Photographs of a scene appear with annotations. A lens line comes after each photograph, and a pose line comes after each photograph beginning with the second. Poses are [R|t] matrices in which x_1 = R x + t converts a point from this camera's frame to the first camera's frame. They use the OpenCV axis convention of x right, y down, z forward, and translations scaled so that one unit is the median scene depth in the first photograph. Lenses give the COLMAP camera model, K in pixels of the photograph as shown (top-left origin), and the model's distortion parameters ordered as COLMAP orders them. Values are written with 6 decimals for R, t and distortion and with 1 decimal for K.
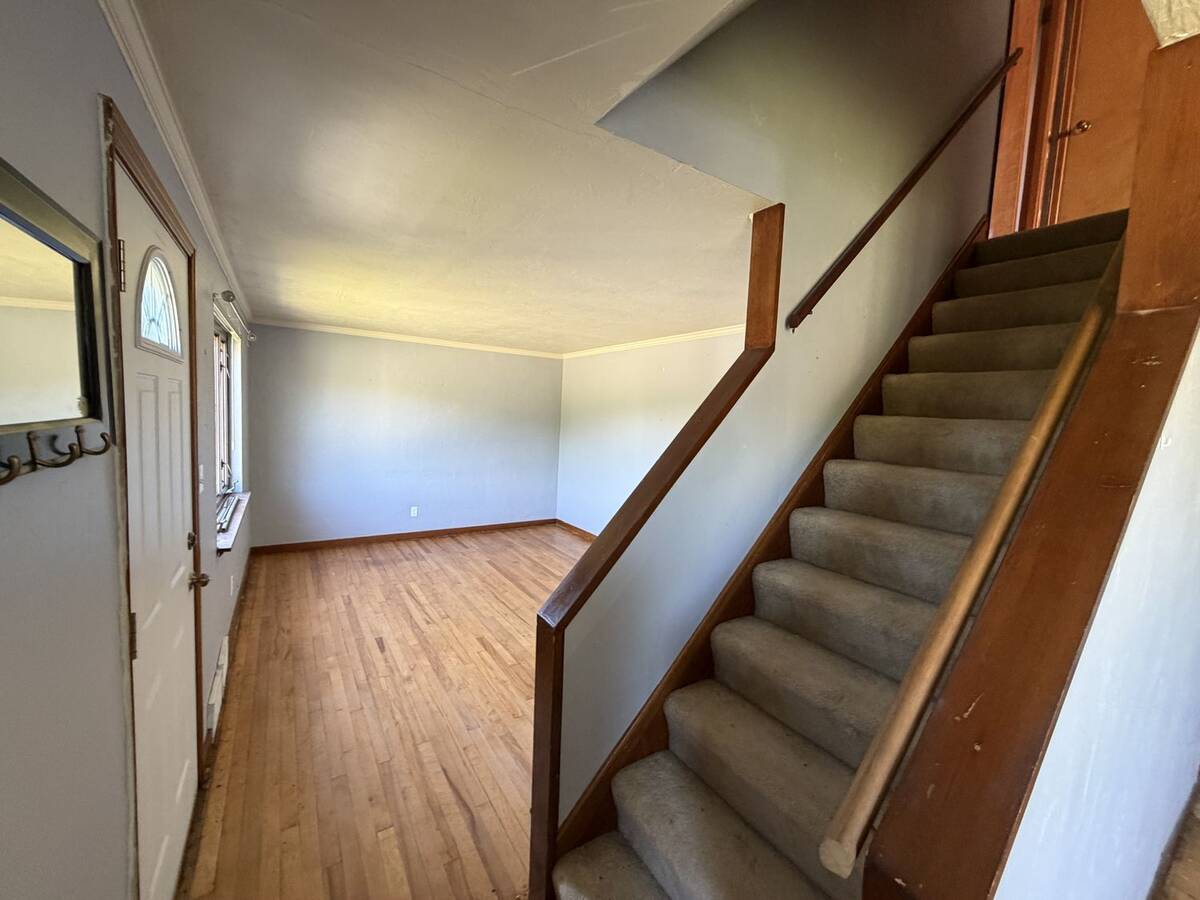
lens RADIAL K [[475.6, 0, 595.7], [0, 475.6, 450.8], [0, 0, 1]] dist [-0.000695, 0.000126]
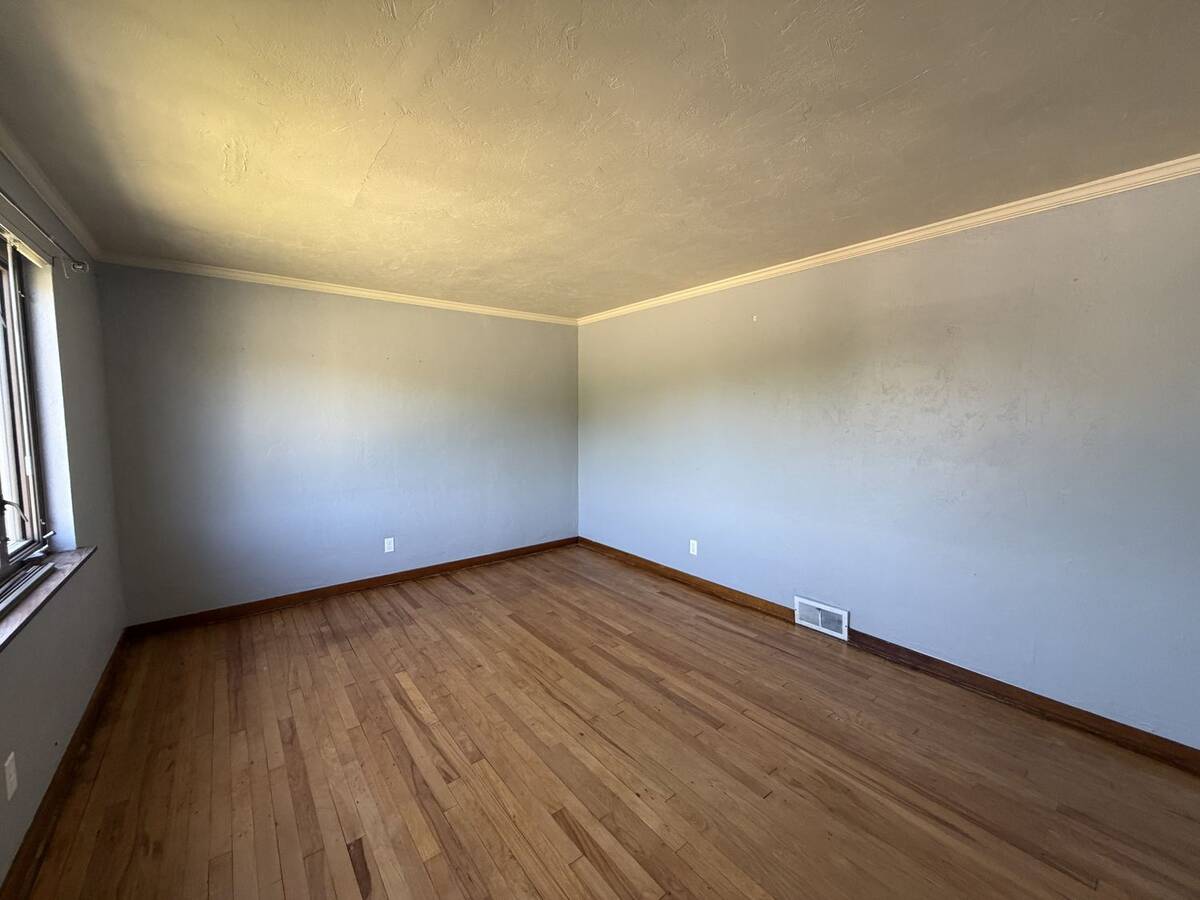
lens RADIAL K [[475.6, 0, 595.7], [0, 475.6, 450.8], [0, 0, 1]] dist [-0.000695, 0.000126]
pose [[0.995287, -0.054481, 0.080222, -0.163138], [0.054025, 0.998509, 0.007853, 0.001475], [-0.080530, -0.003482, 0.996746, 0.355881]]
